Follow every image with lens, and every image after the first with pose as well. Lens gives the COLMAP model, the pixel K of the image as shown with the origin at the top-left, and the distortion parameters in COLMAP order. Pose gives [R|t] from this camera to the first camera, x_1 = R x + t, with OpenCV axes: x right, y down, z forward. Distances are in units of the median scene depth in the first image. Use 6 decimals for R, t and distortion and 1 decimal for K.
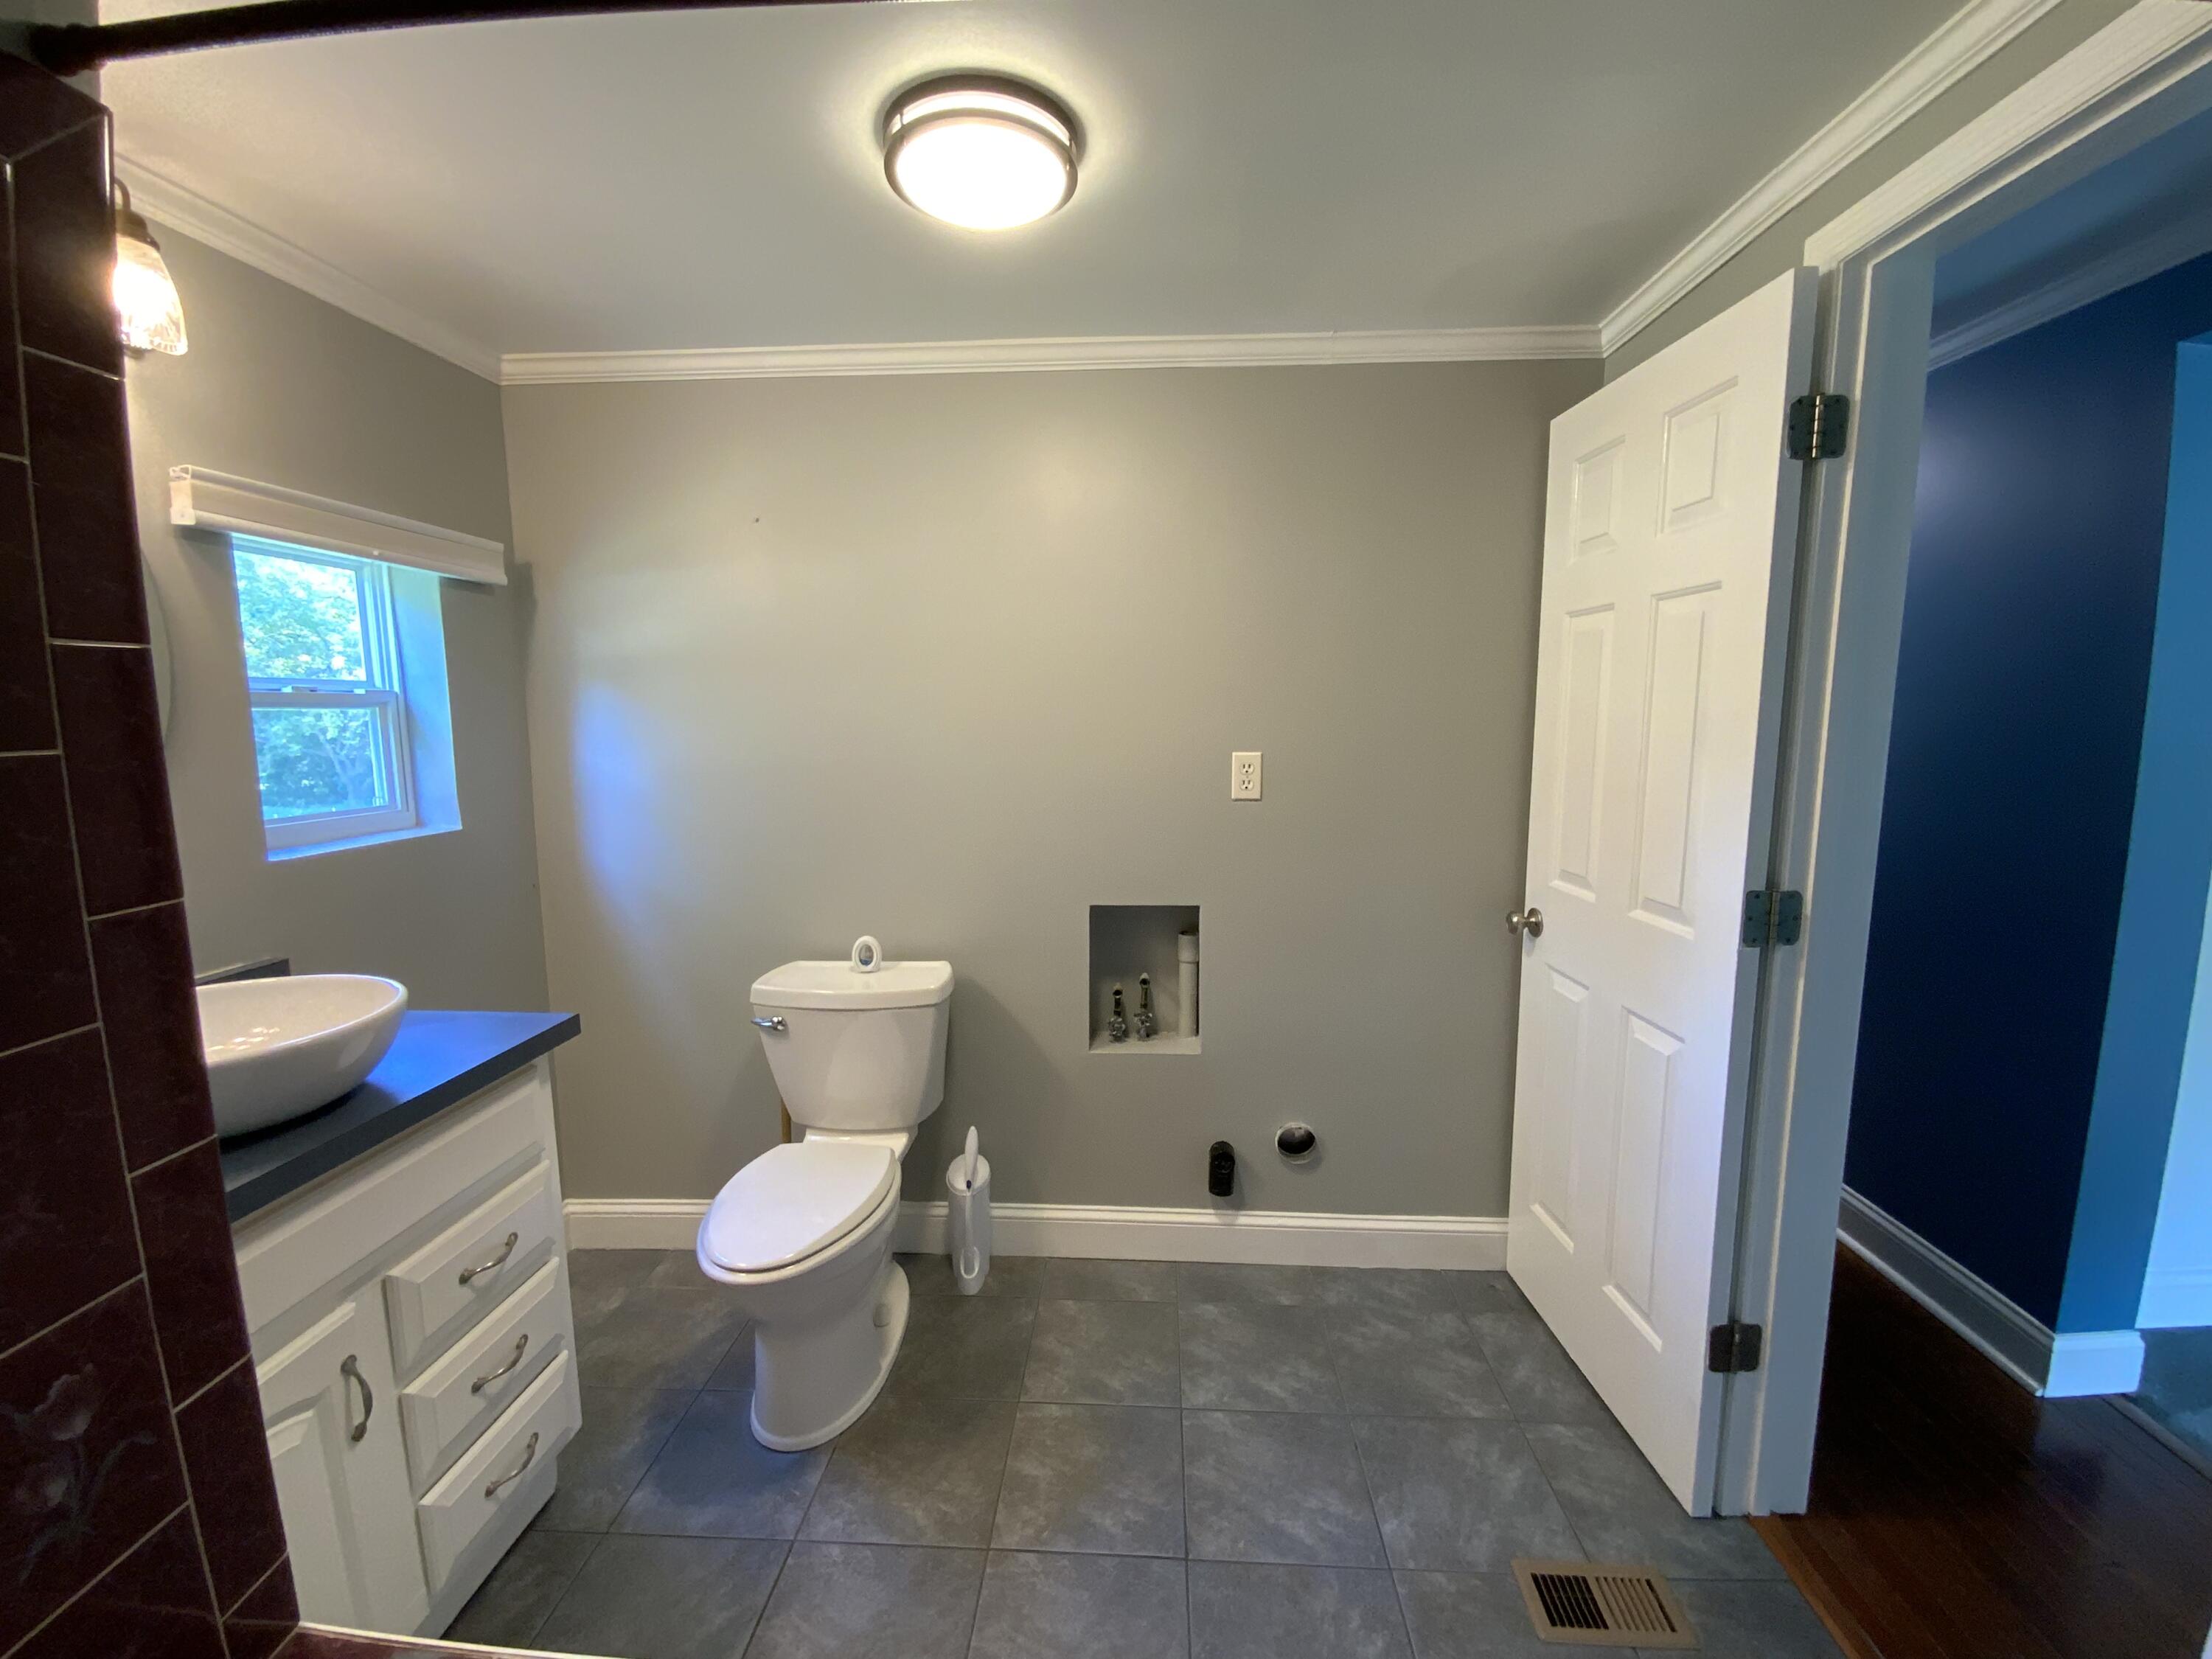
lens RADIAL K [[887.1, 0, 1106.0], [0, 887.1, 829.5], [0, 0, 1]] dist [-0.001849, -0.009475]
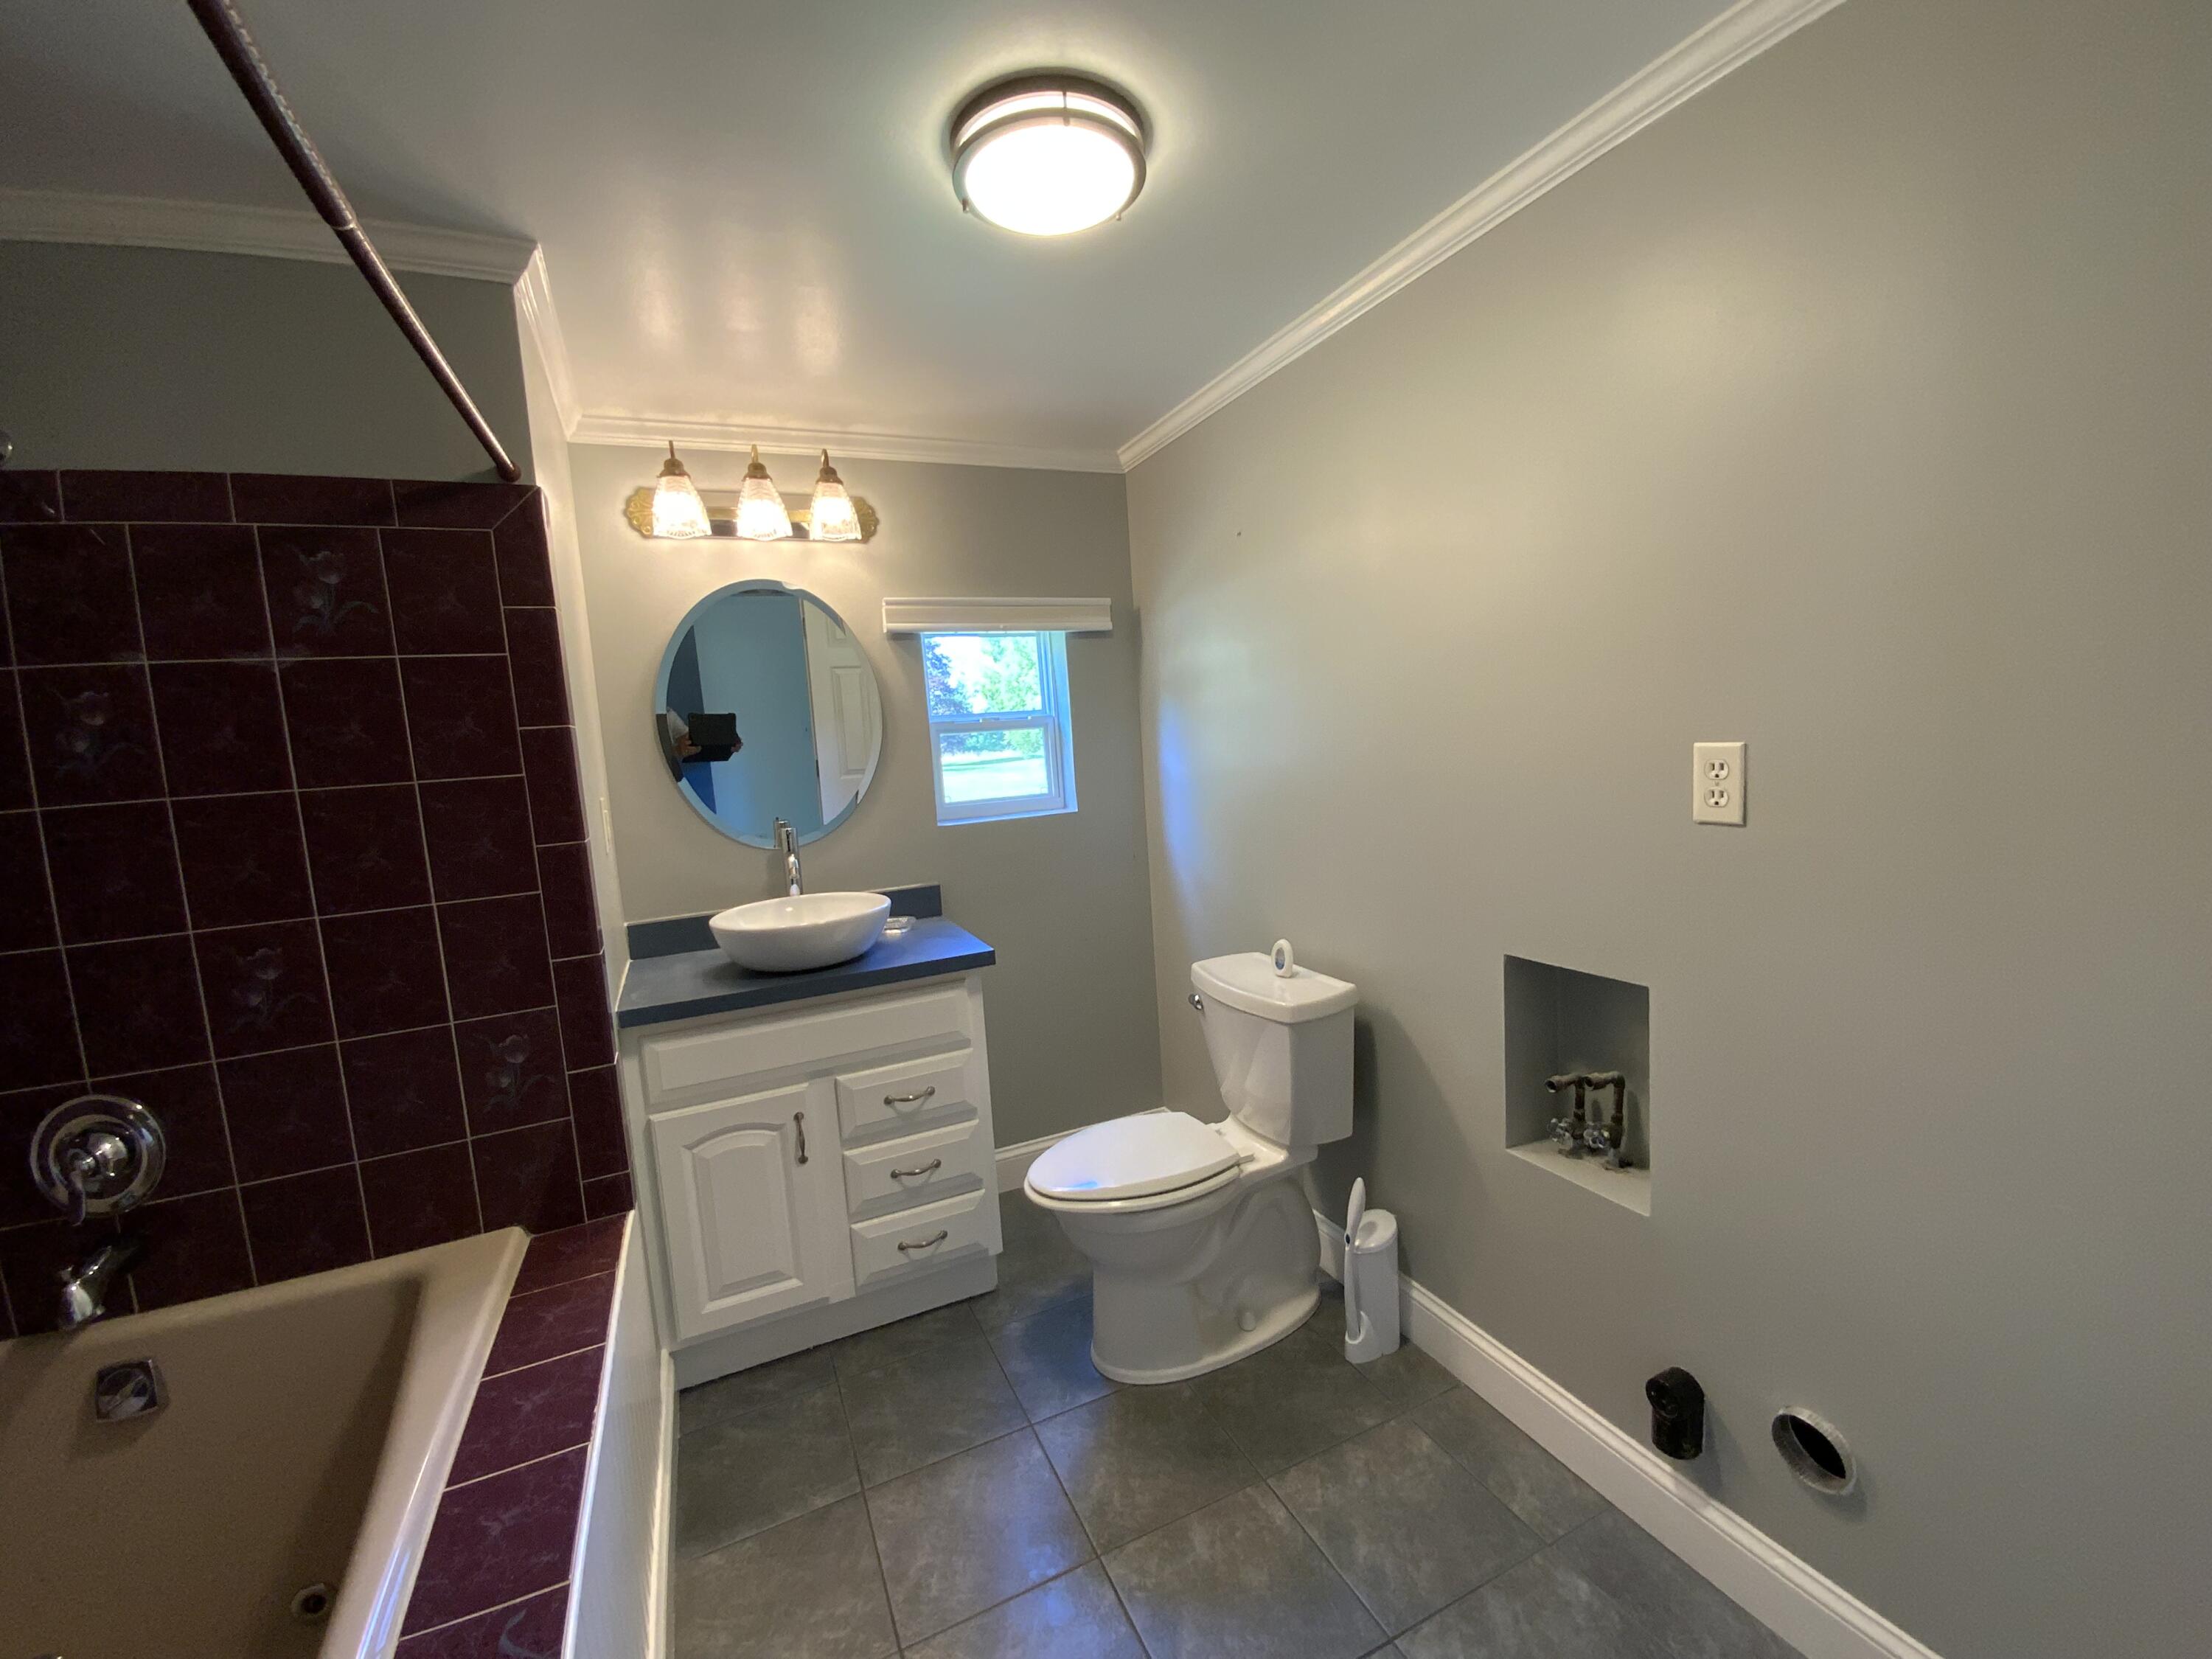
lens RADIAL K [[884.9, 0, 1102.2], [0, 884.9, 833.9], [0, 0, 1]] dist [0.036485, -0.021967]
pose [[0.474011, 0.068335, -0.877863, 0.524517], [-0.047068, 0.997525, 0.052235, -0.041030], [0.879260, 0.016559, 0.476054, 0.376081]]
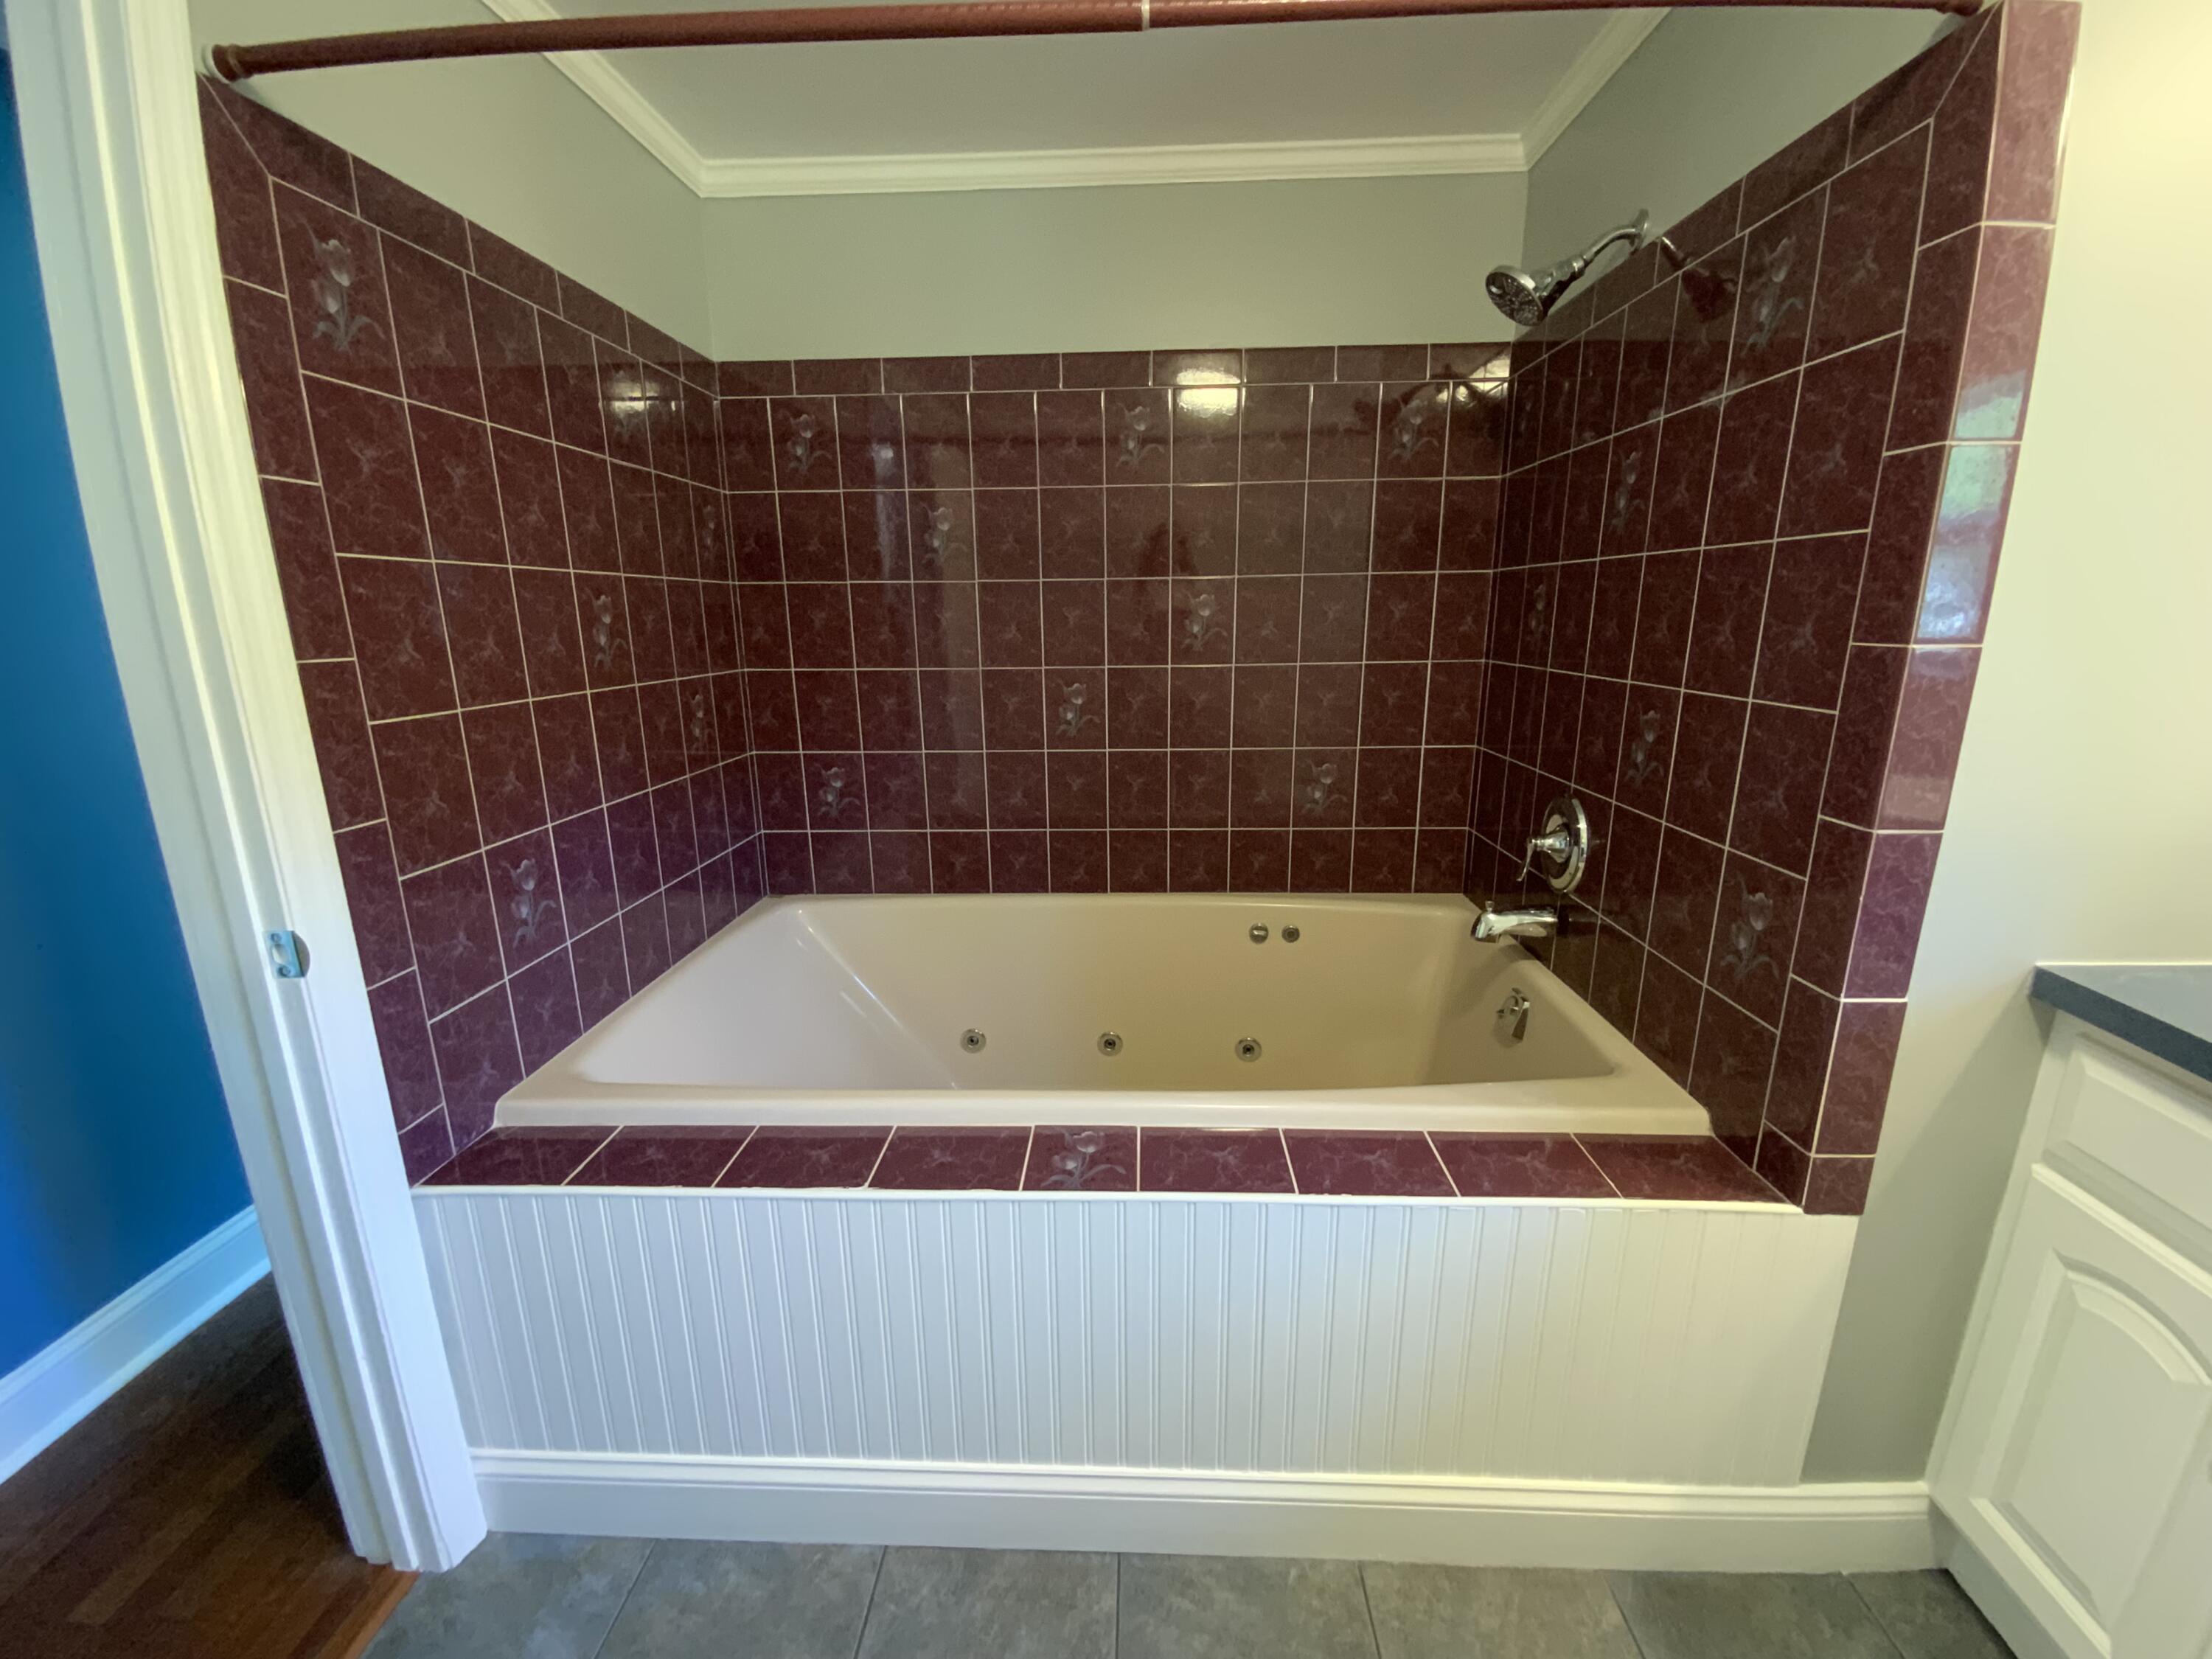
lens RADIAL K [[926.2, 0, 1106.0], [0, 926.2, 829.5], [0, 0, 1]] dist [0.000525, -0.006534]
pose [[-0.999575, 0.019865, -0.021346, 0.063385], [0.010826, 0.932535, 0.360918, -0.063241], [0.027076, 0.360534, -0.932353, 0.827509]]
